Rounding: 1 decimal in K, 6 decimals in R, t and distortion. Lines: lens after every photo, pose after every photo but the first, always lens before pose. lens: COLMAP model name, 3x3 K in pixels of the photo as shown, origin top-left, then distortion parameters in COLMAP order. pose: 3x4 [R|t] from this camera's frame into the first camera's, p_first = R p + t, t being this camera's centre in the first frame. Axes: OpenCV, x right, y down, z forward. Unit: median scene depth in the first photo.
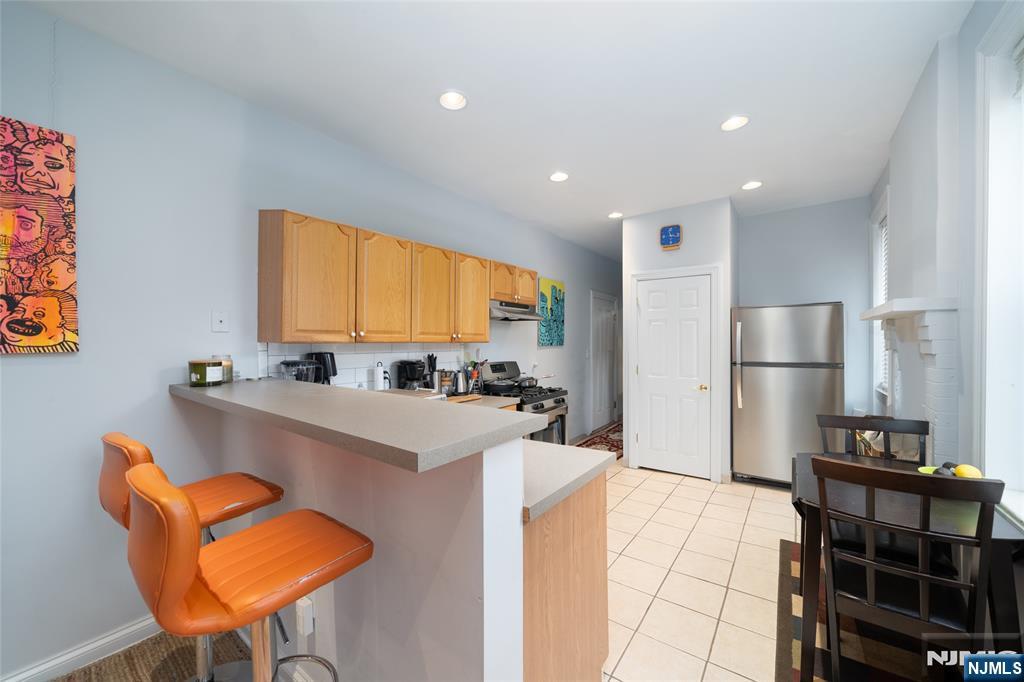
lens RADIAL K [[383.7, 0, 510.7], [0, 383.7, 342.3], [0, 0, 1]] dist [-0.000652, -0.000098]
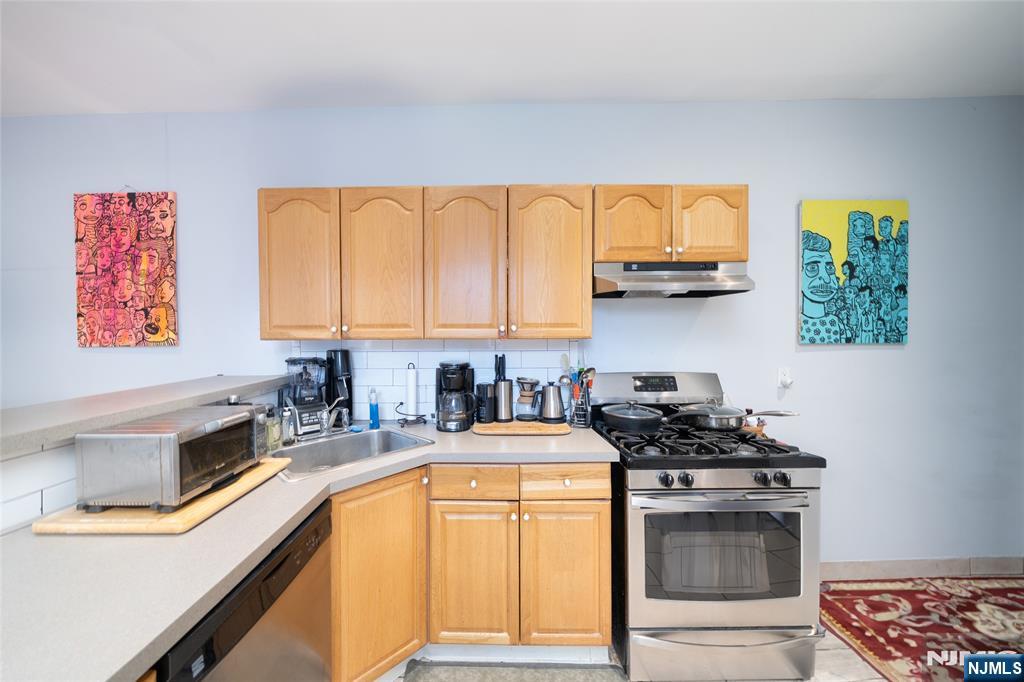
lens RADIAL K [[369.6, 0, 509.5], [0, 369.6, 334.3], [0, 0, 1]] dist [-0.011749, 0.000042]
pose [[0.581001, 0.001440, -0.813902, 0.320555], [0.003822, 0.999983, 0.004498, -0.008596], [0.813894, -0.005724, 0.580985, 0.592661]]
